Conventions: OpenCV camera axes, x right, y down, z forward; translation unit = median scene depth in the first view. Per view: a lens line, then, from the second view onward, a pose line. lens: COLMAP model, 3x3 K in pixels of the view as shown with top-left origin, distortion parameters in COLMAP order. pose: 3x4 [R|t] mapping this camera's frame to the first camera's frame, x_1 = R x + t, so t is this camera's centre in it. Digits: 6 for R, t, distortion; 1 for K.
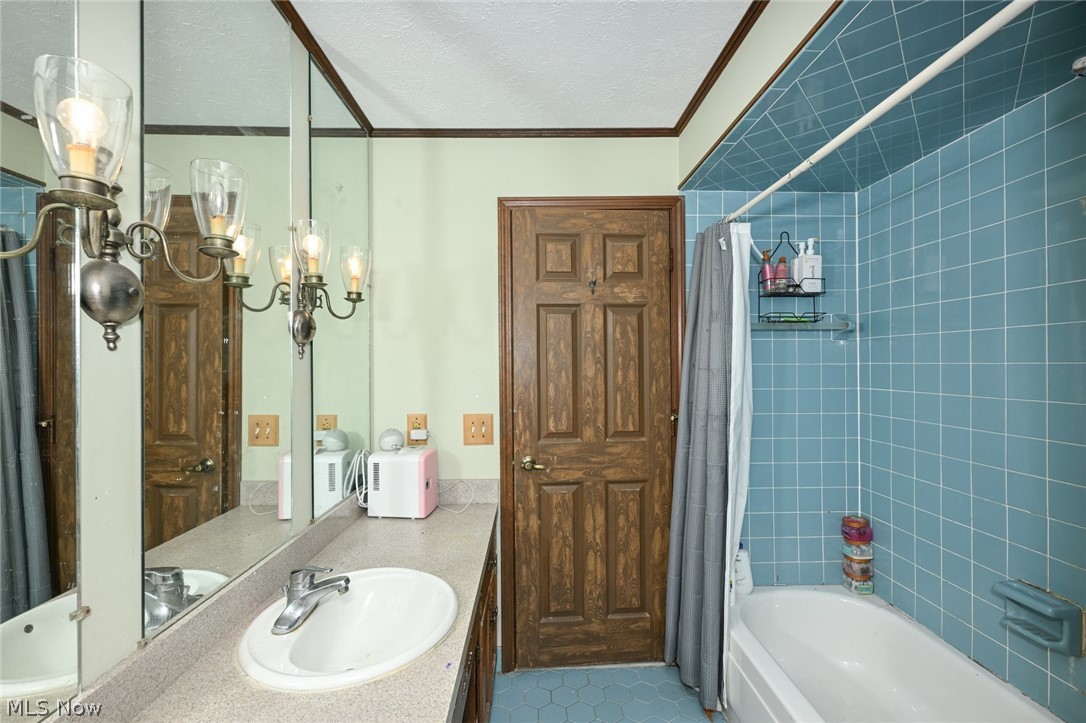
lens RADIAL K [[450.8, 0, 543.3], [0, 450.8, 363.5], [0, 0, 1]] dist [-0.002236, 0.000474]
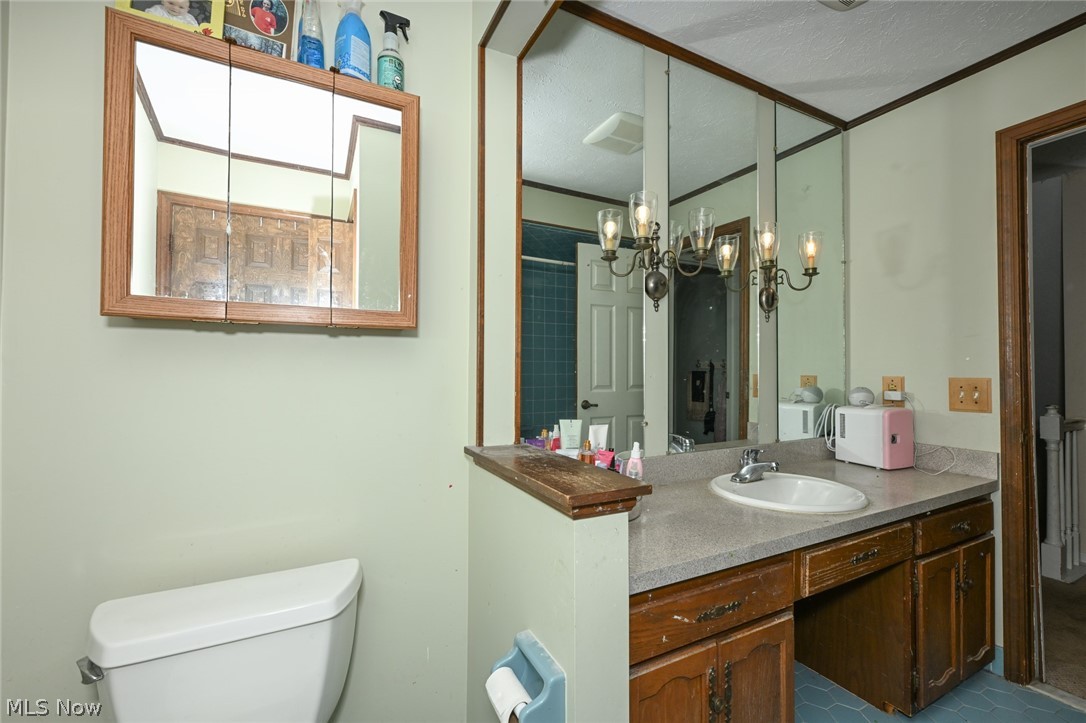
lens RADIAL K [[450.8, 0, 541.1], [0, 450.8, 361.2], [0, 0, 1]] dist [-0.002236, 0.000474]
pose [[0.439693, -0.004589, -0.898137, 0.383234], [-0.004941, 0.999959, -0.007528, 0.116408], [0.898135, 0.007748, 0.439652, -0.234344]]
